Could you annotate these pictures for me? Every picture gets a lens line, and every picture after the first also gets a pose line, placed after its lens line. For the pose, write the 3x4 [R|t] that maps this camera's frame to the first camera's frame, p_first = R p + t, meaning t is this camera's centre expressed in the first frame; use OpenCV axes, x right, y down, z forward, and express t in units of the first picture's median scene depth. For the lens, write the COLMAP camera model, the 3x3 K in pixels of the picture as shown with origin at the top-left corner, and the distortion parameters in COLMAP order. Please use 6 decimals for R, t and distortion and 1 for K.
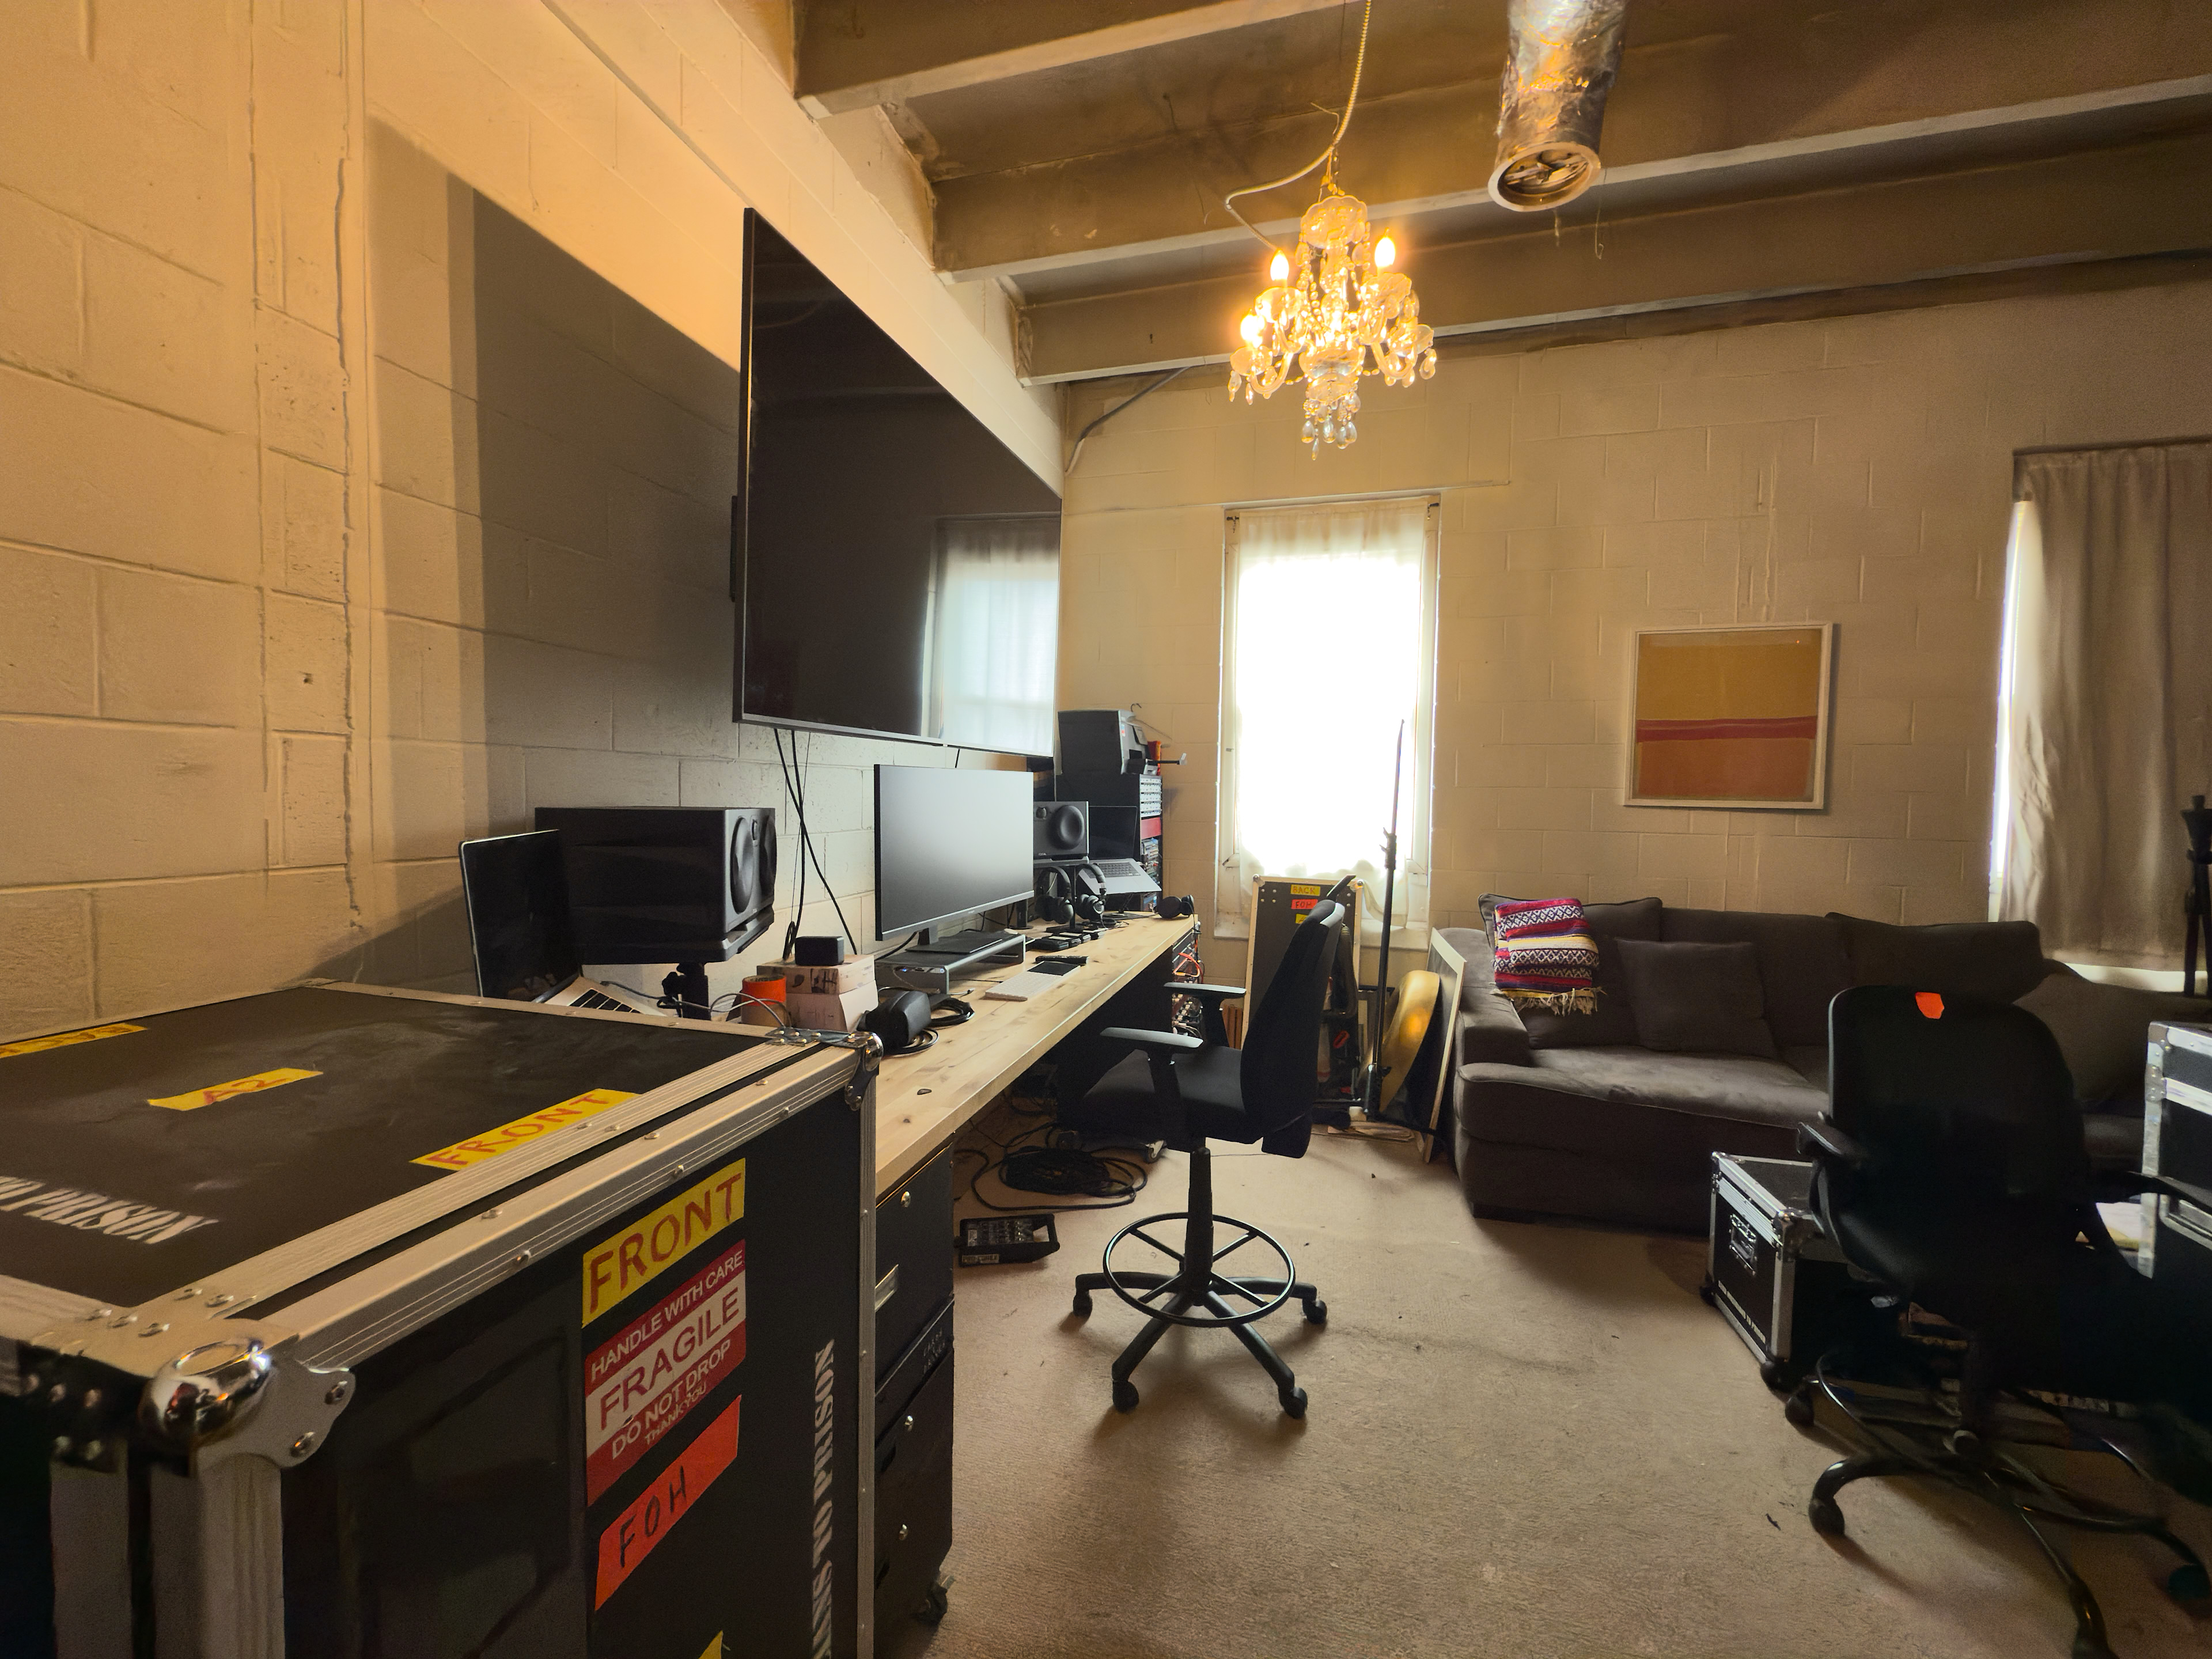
lens RADIAL K [[898.2, 0, 1100.7], [0, 898.2, 829.9], [0, 0, 1]] dist [-0.004849, 0.000422]
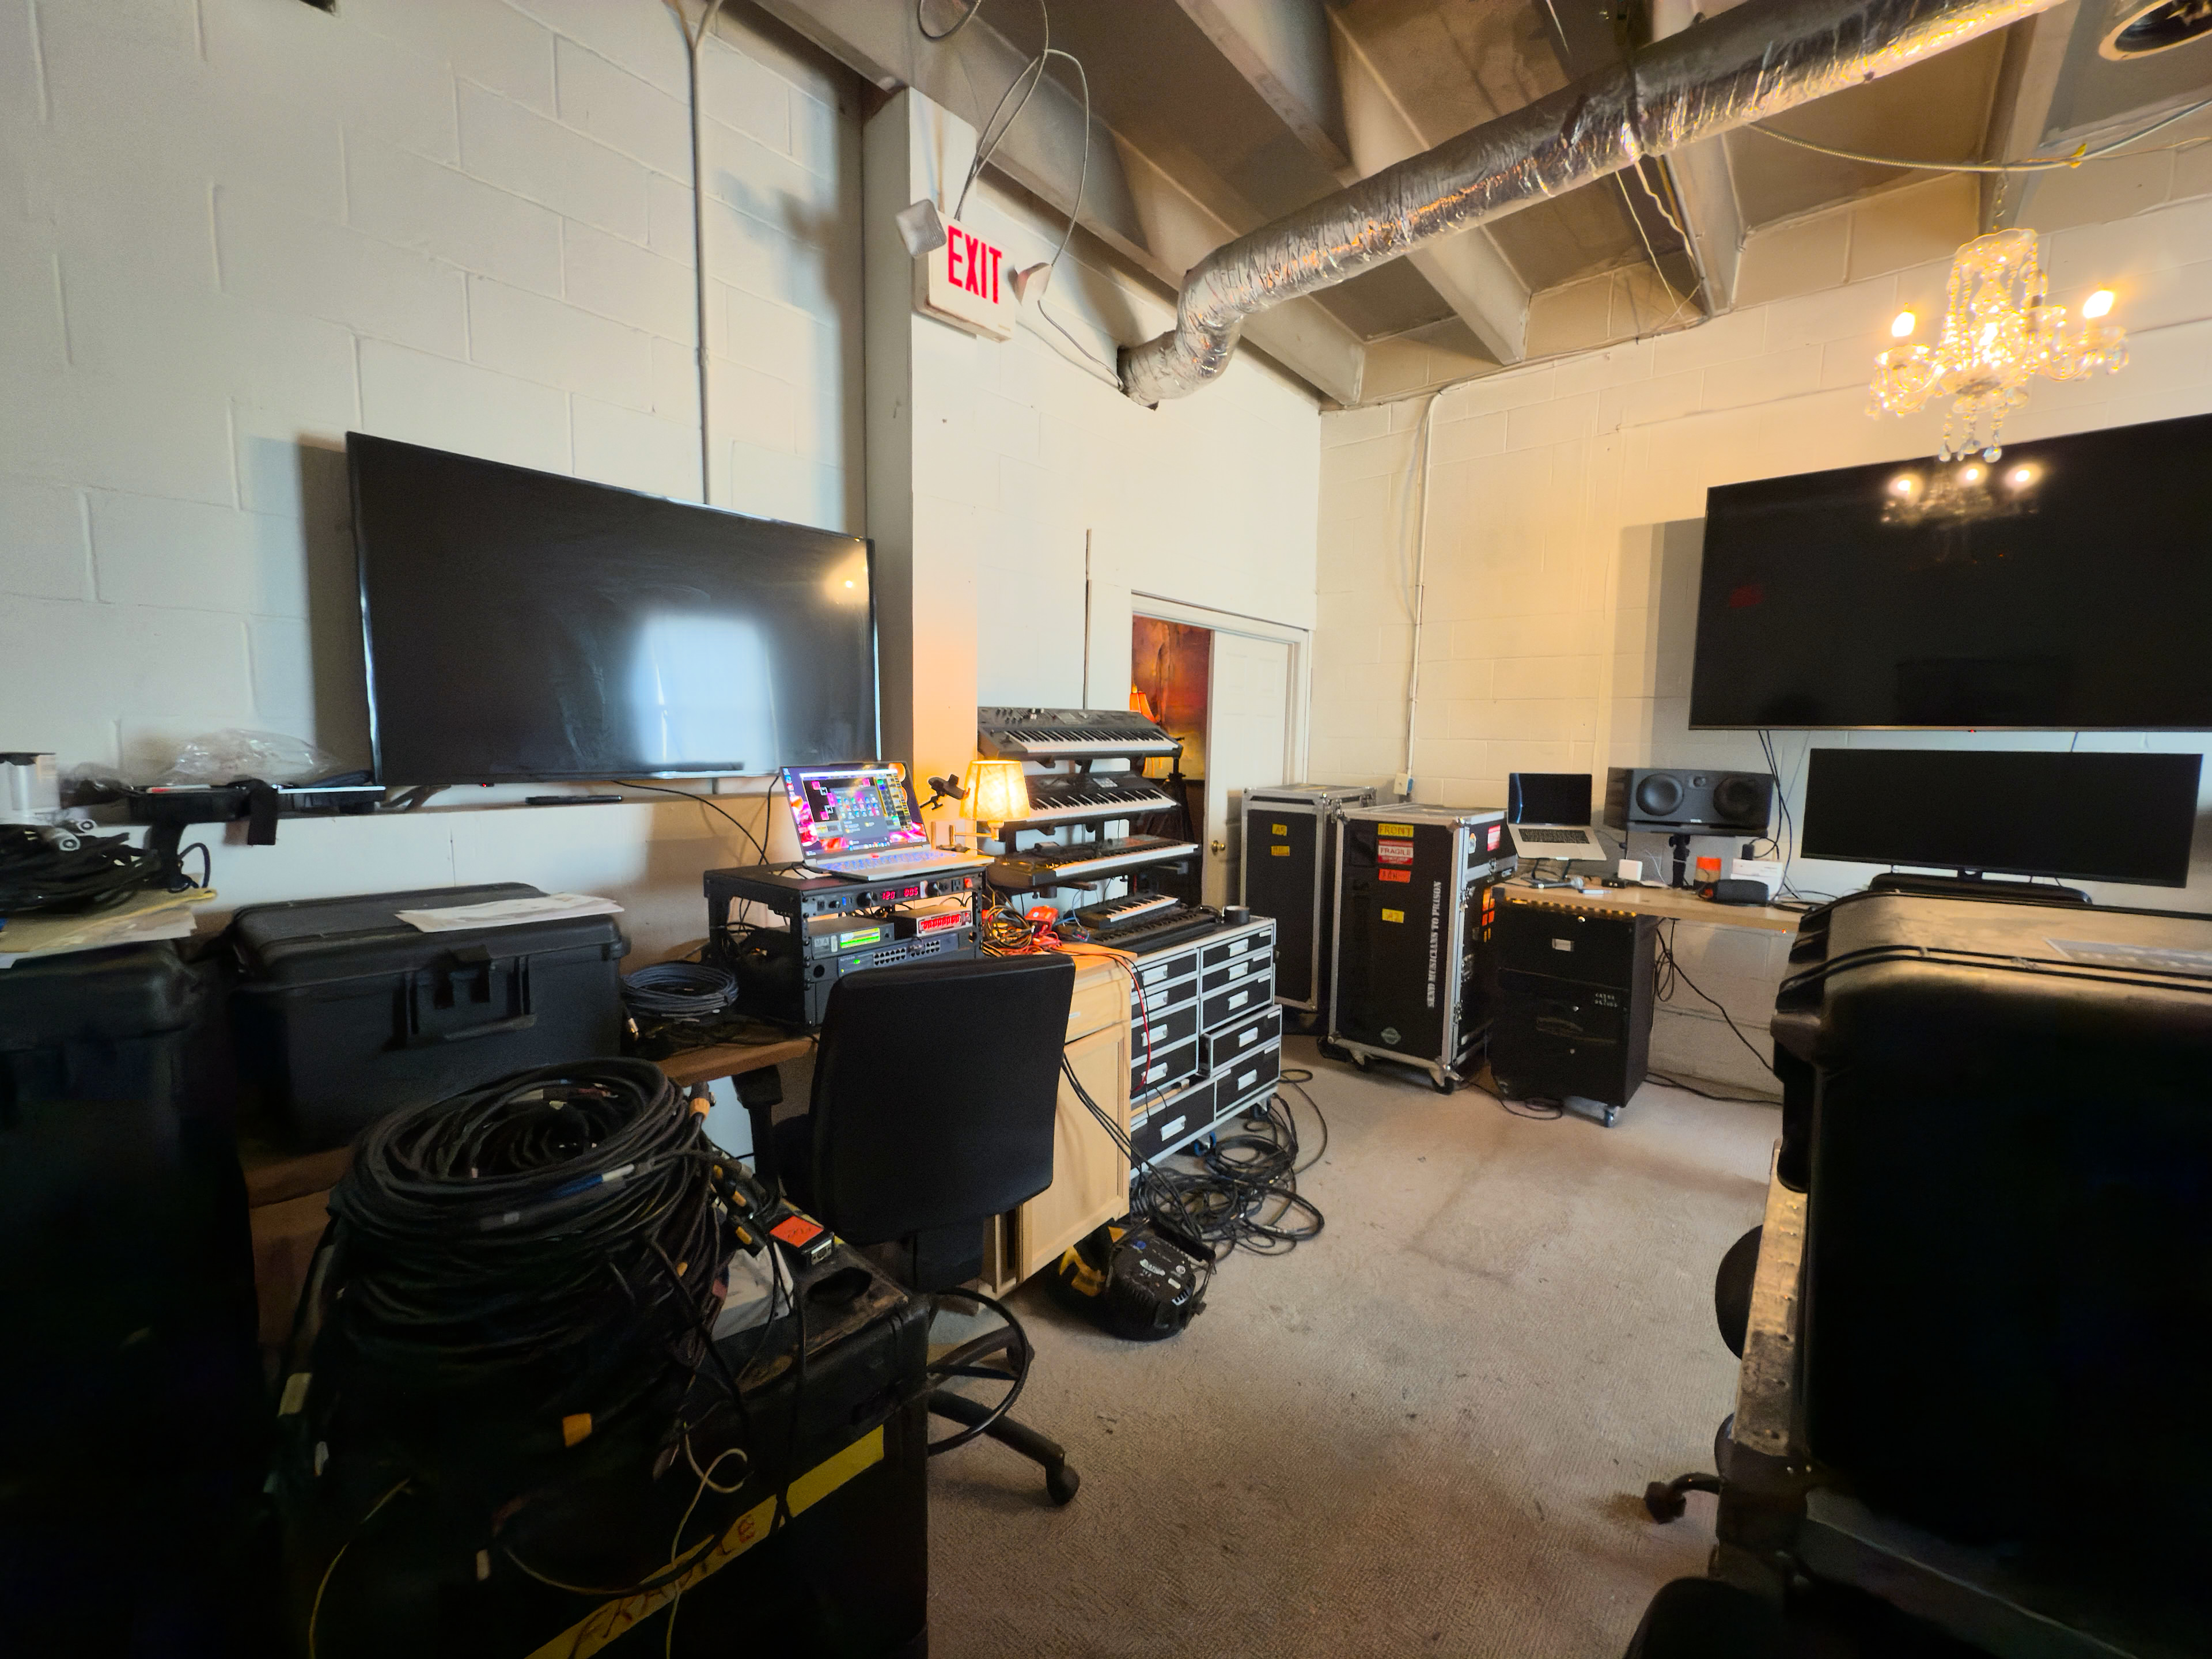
lens RADIAL K [[898.2, 0, 1104.9], [0, 898.2, 830.1], [0, 0, 1]] dist [-0.004849, 0.000422]
pose [[-0.409743, 0.072827, -0.909289, 5.494728], [-0.048475, 0.993661, 0.101428, -0.077167], [0.910912, 0.085637, -0.403616, 1.544880]]
